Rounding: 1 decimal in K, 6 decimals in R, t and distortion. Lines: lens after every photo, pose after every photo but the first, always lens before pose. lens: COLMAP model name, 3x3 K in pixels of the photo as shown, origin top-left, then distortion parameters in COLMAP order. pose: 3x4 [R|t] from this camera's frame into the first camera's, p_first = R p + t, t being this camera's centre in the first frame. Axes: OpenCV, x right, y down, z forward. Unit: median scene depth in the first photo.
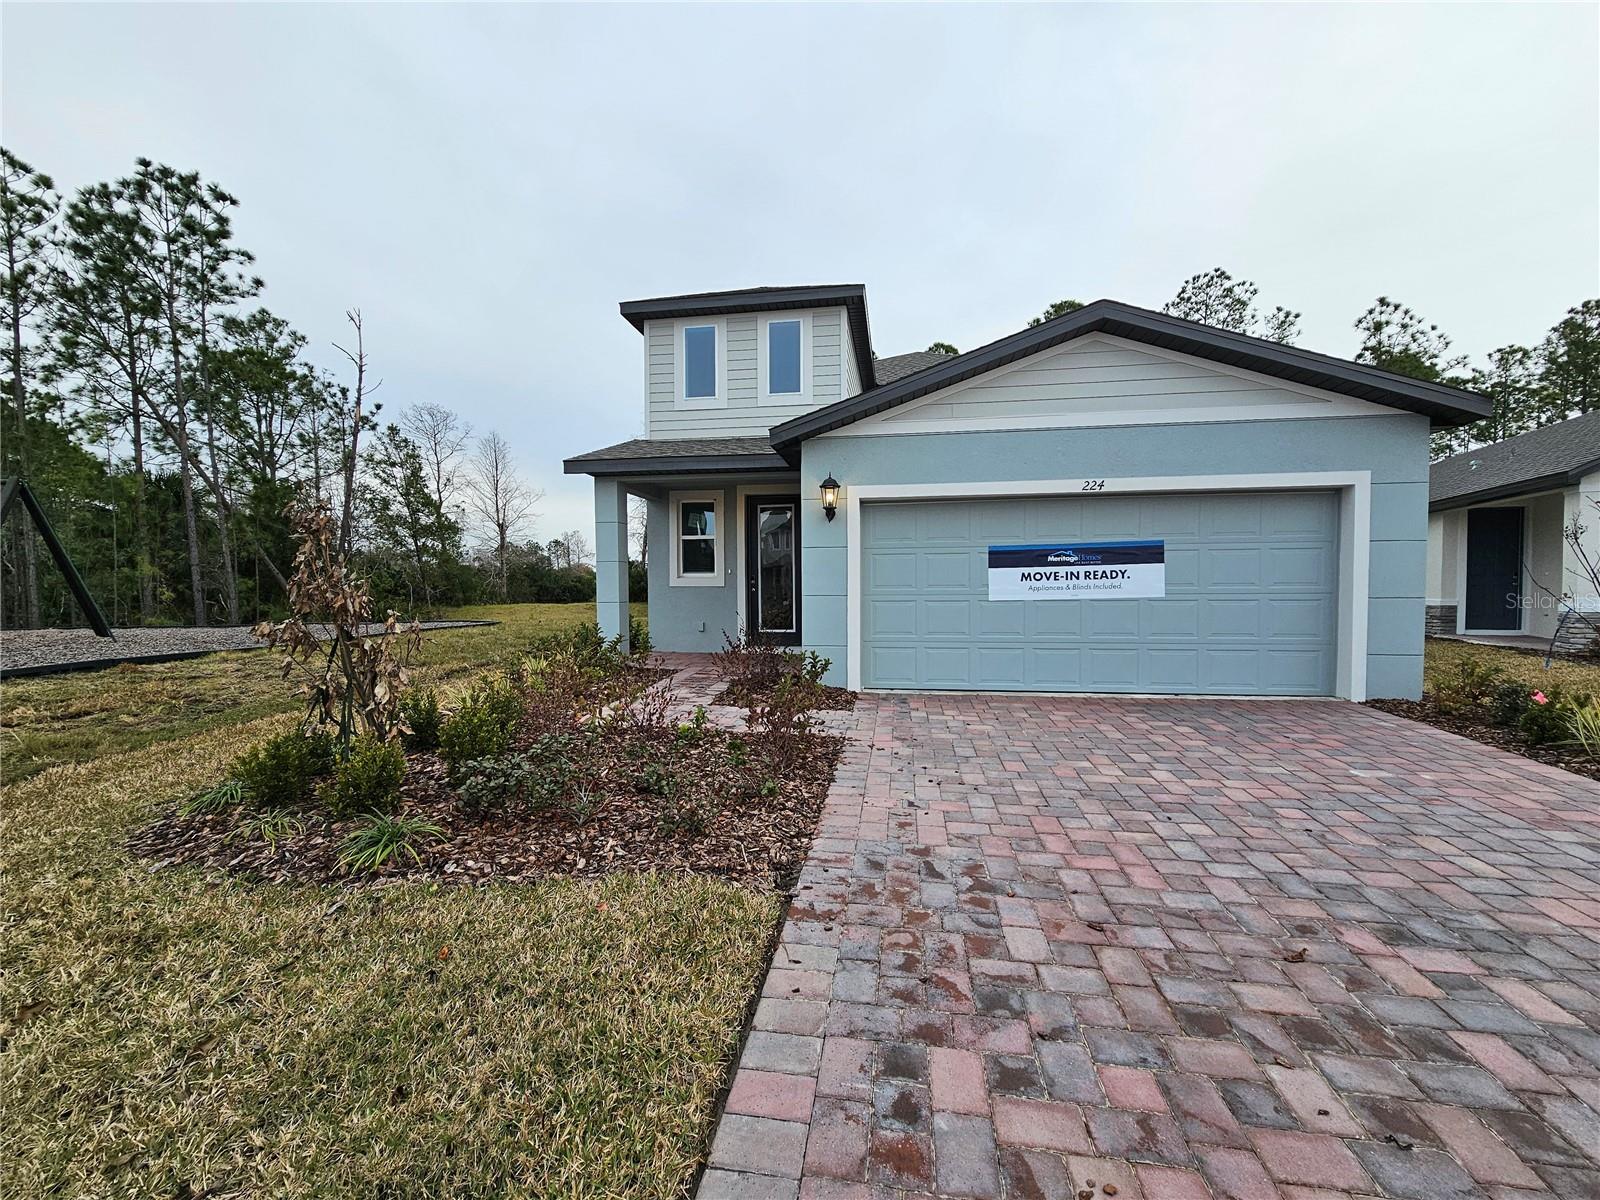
lens RADIAL K [[649.5, 0, 795.5], [0, 649.5, 604.5], [0, 0, 1]] dist [-0.000499, 0.000507]
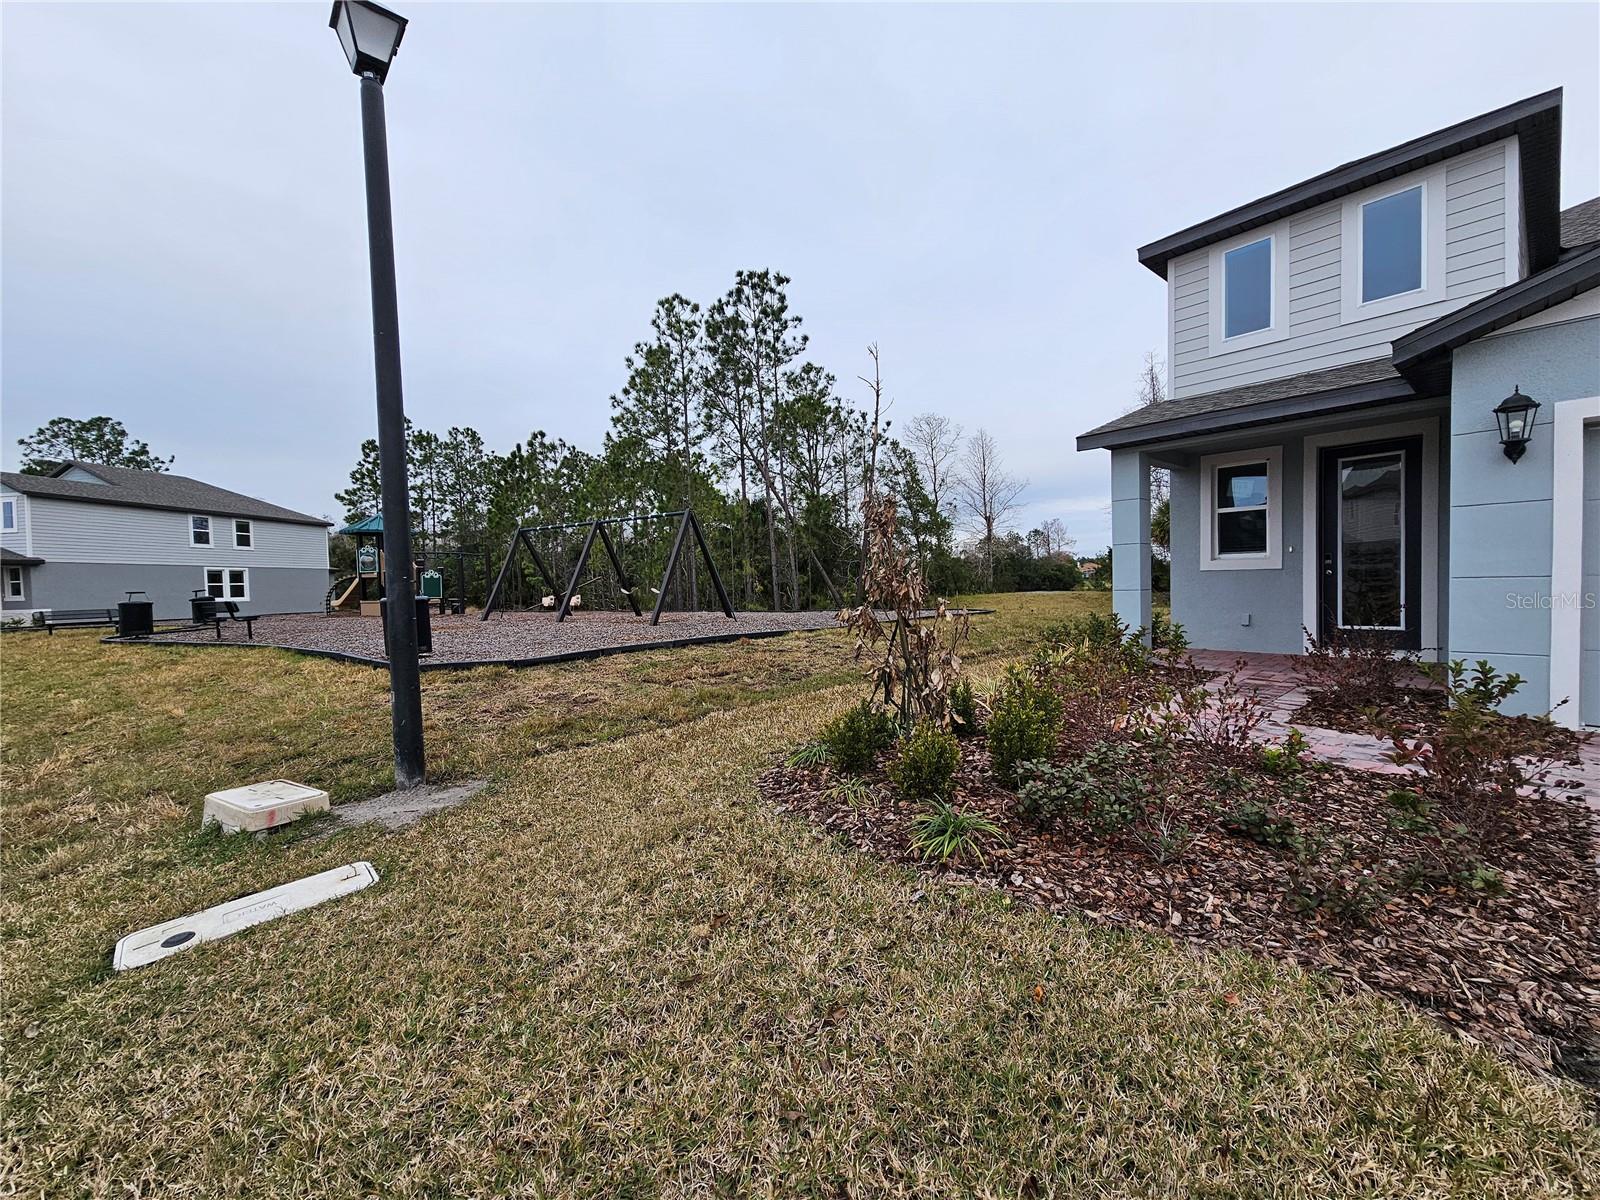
lens RADIAL K [[647.4, 0, 800.9], [0, 647.4, 609.4], [0, 0, 1]] dist [0.001228, 0.000293]
pose [[0.764754, 0.011725, -0.644216, -0.072765], [0.003825, 0.999734, 0.022736, 0.001133], [0.644311, -0.019851, 0.764505, 0.045548]]
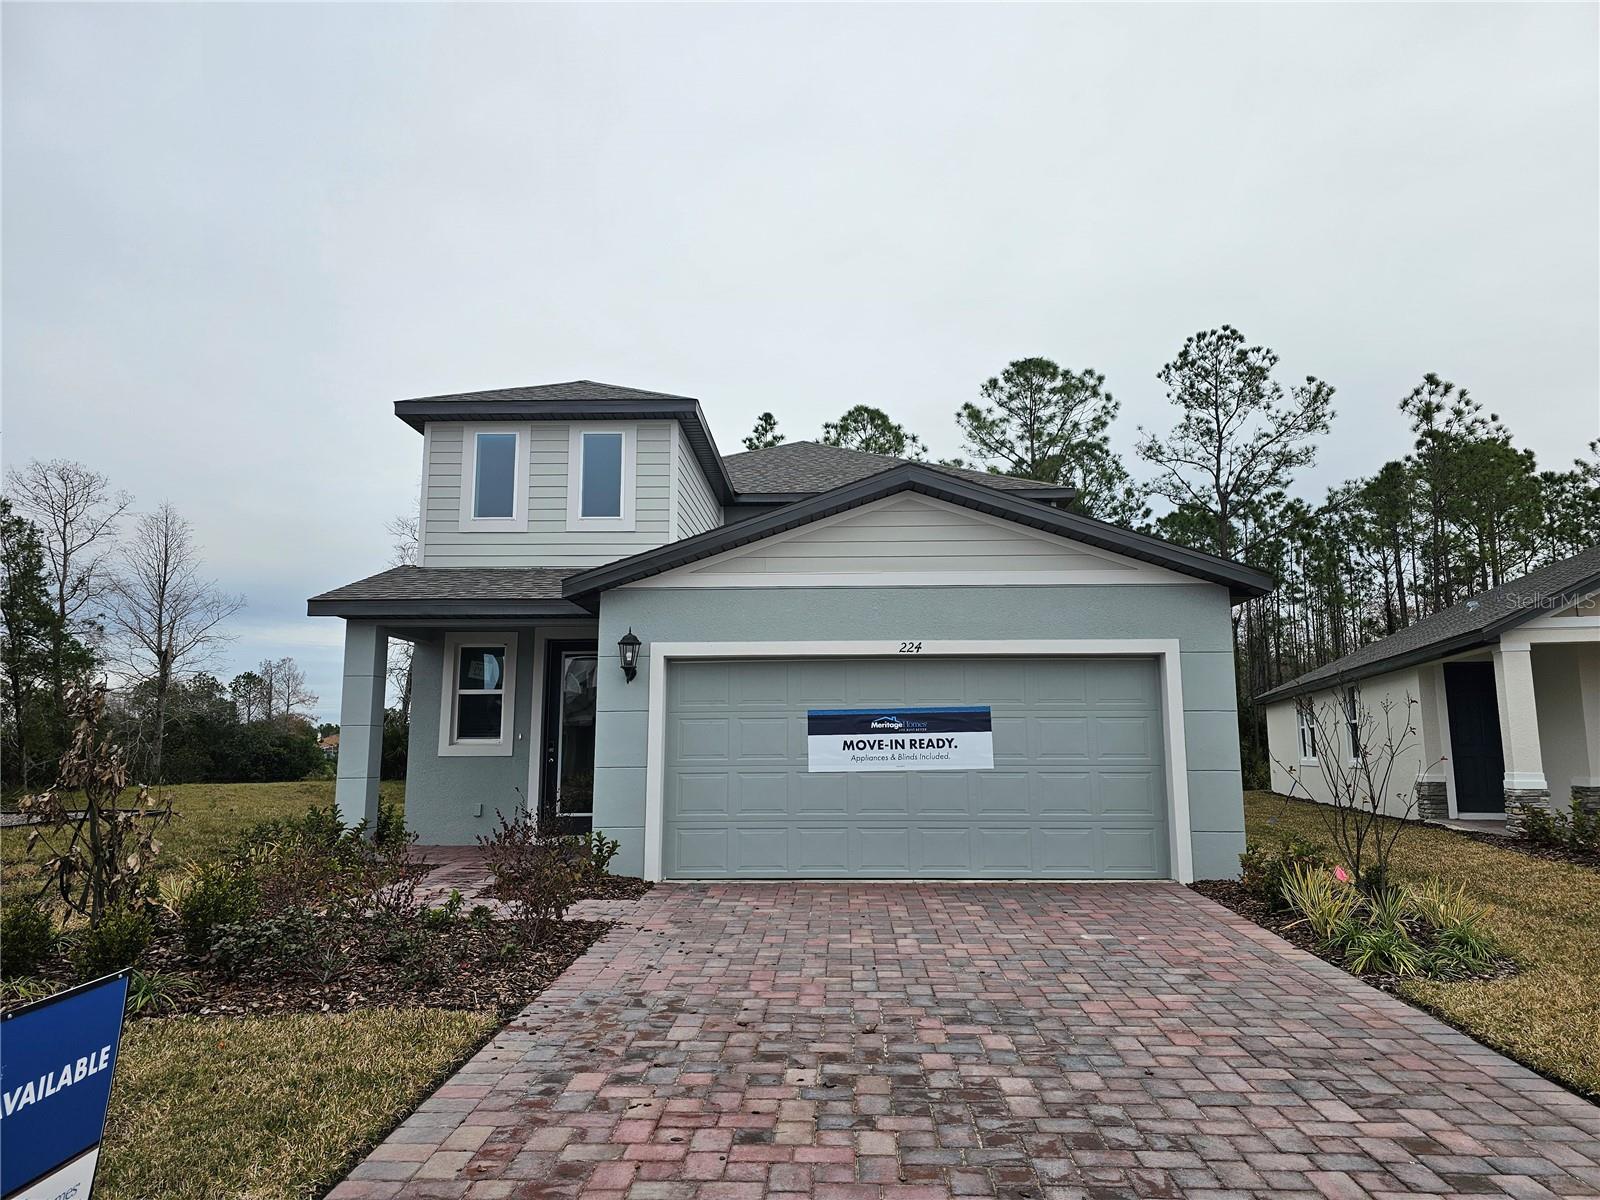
lens RADIAL K [[1041.3, 0, 806.4], [0, 1041.3, 585.0], [0, 0, 1]] dist [0.067314, -0.066594]
pose [[0.991092, 0.022027, 0.131345, 0.102638], [0.002770, 0.982606, -0.185684, 0.006899], [-0.133150, 0.184394, 0.973792, -0.440019]]
